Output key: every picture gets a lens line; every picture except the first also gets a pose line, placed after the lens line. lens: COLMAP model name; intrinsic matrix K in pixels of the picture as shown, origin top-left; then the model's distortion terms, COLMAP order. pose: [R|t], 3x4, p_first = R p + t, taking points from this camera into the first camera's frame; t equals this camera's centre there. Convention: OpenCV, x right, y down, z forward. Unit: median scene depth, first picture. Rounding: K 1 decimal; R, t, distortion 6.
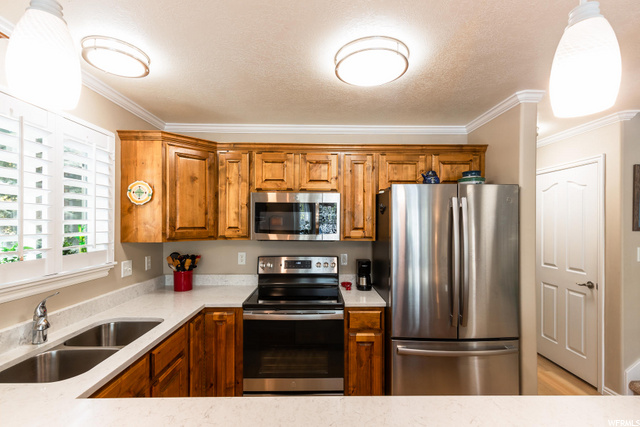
lens RADIAL K [[287.1, 0, 320.6], [0, 287.1, 216.3], [0, 0, 1]] dist [0.004395, -0.001510]
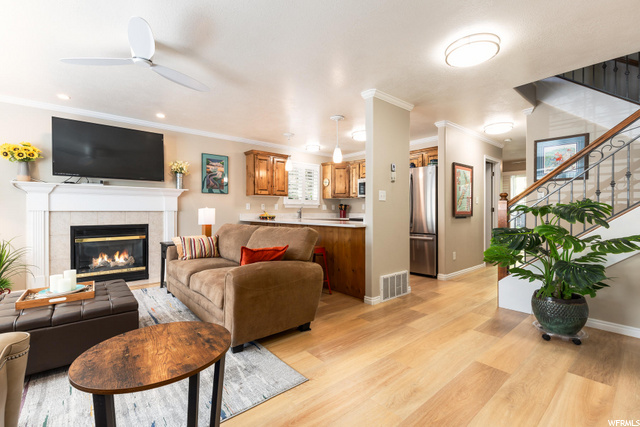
lens RADIAL K [[287.1, 0, 322.1], [0, 287.1, 211.6], [0, 0, 1]] dist [0.004395, -0.001510]
pose [[0.636812, 0.003676, -0.771010, 1.531501], [0.007498, 0.999912, 0.010960, 0.175510], [0.770983, -0.012760, 0.636728, -0.894777]]
